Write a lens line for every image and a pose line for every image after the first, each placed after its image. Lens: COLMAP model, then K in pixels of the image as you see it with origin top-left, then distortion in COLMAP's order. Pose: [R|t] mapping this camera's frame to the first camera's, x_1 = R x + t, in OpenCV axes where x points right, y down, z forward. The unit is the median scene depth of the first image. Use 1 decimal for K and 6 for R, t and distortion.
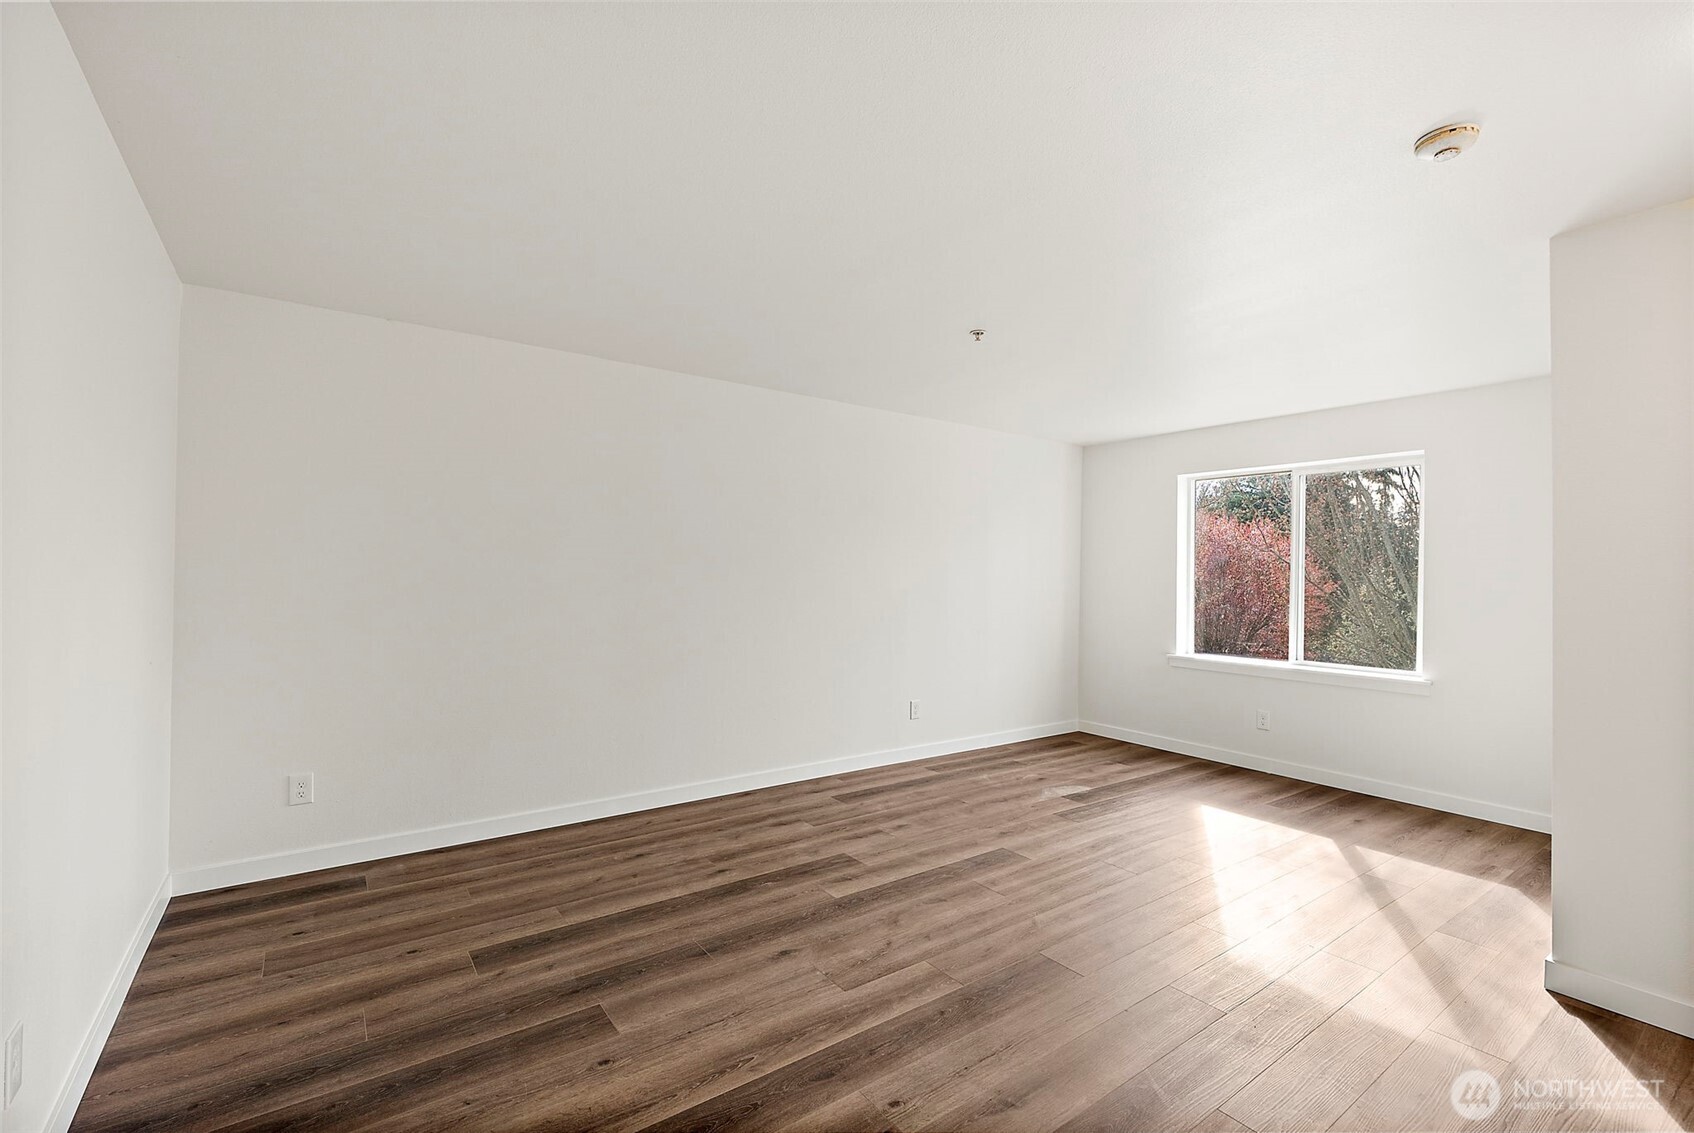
lens RADIAL K [[725.4, 0, 845.9], [0, 725.4, 572.1], [0, 0, 1]] dist [-0.003020, -0.000075]
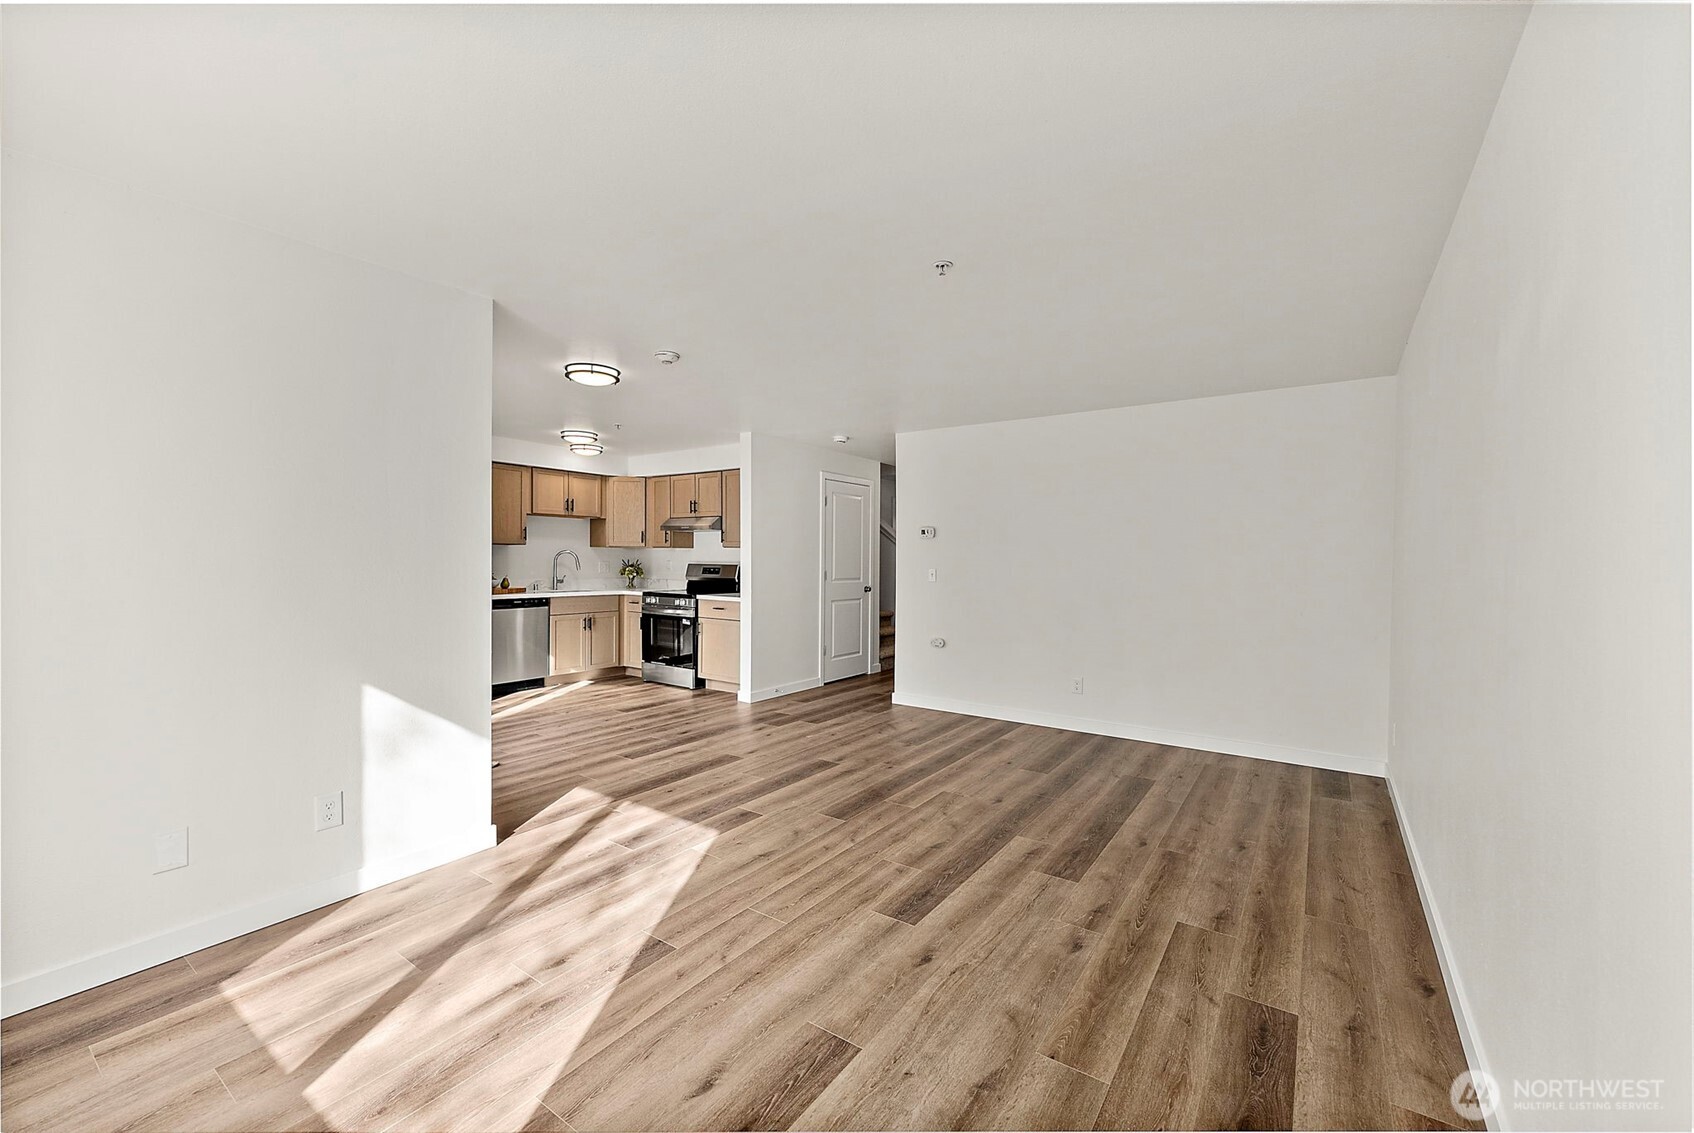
lens RADIAL K [[690.5, 0, 854.9], [0, 690.5, 569.1], [0, 0, 1]] dist [0.000031, 0.000352]
pose [[-0.938738, -0.015281, -0.344294, 0.571251], [-0.019688, 0.999763, 0.009306, 0.015141], [0.344070, 0.015514, -0.938816, 1.795621]]
